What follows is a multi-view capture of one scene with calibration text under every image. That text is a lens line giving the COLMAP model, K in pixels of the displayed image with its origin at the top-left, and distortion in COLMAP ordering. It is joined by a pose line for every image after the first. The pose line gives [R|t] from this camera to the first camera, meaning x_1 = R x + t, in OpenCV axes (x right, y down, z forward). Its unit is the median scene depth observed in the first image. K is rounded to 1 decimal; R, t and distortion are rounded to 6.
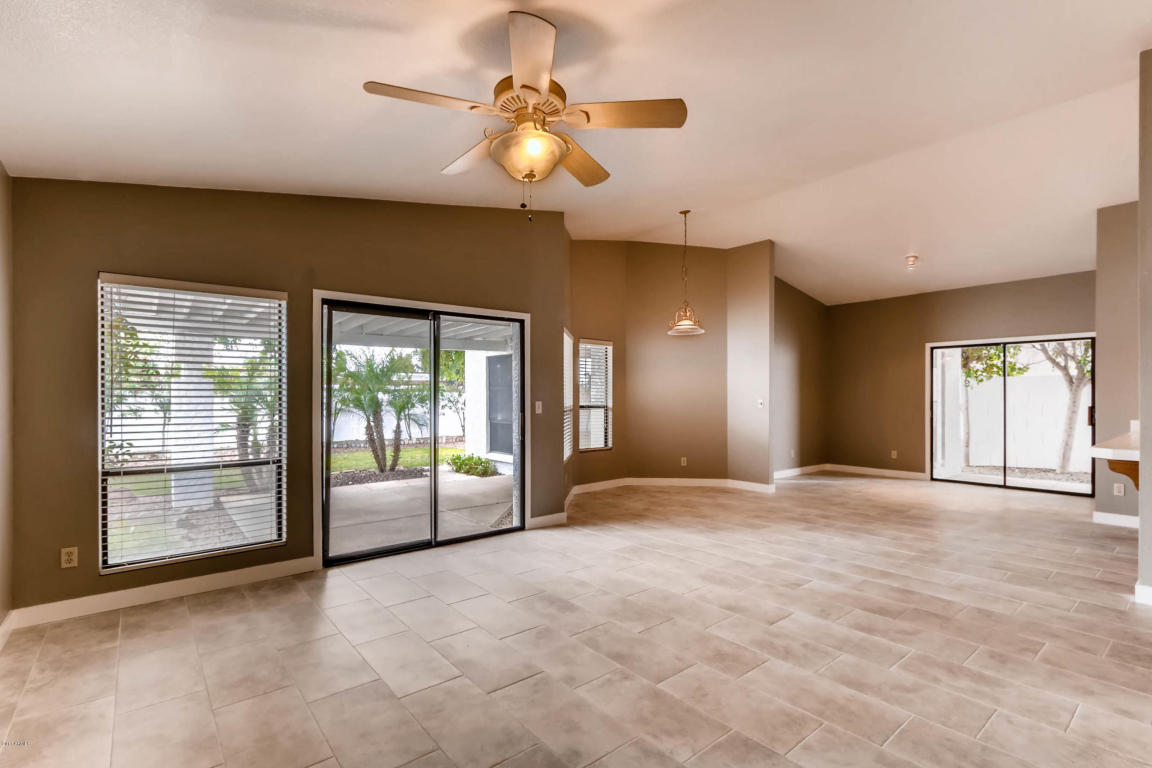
lens RADIAL K [[530.1, 0, 570.4], [0, 530.1, 393.0], [0, 0, 1]] dist [0.000916, 0.000145]
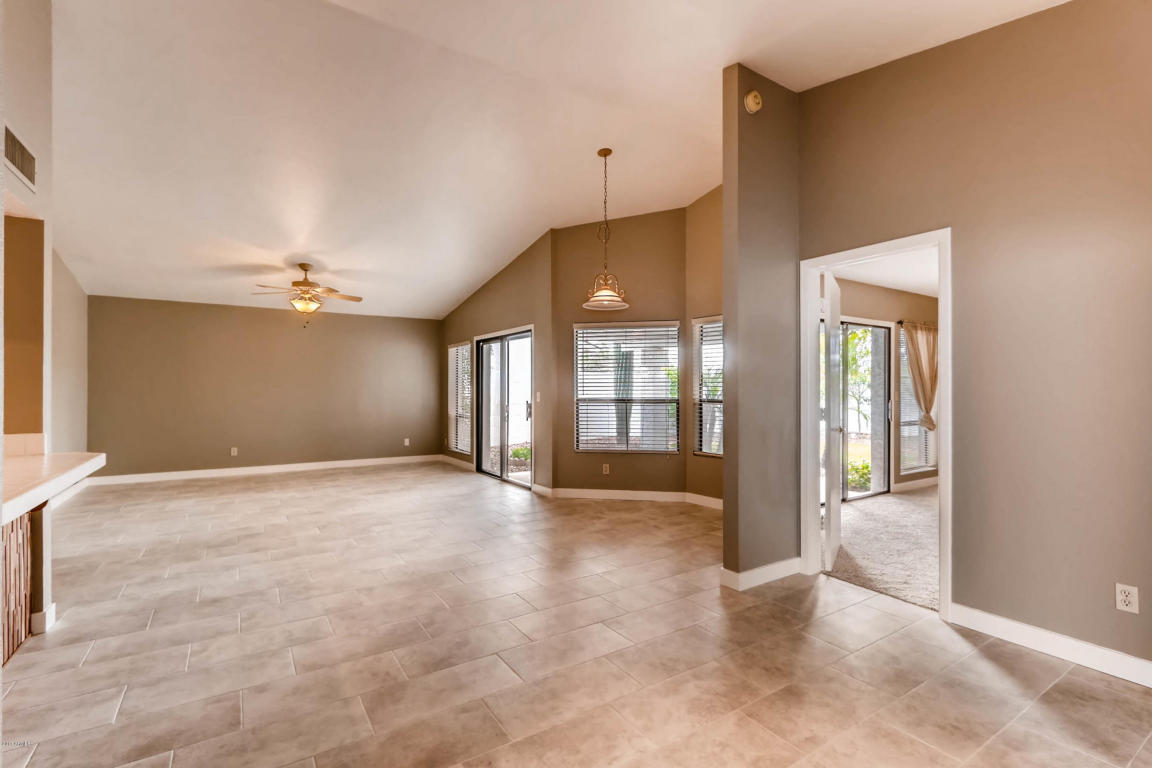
lens RADIAL K [[530.1, 0, 572.3], [0, 530.1, 388.5], [0, 0, 1]] dist [0.000916, 0.000145]
pose [[-0.108428, -0.008836, -0.994065, 1.631302], [0.005981, 0.999937, -0.009541, 0.027979], [0.994086, -0.006980, -0.108368, 1.718224]]
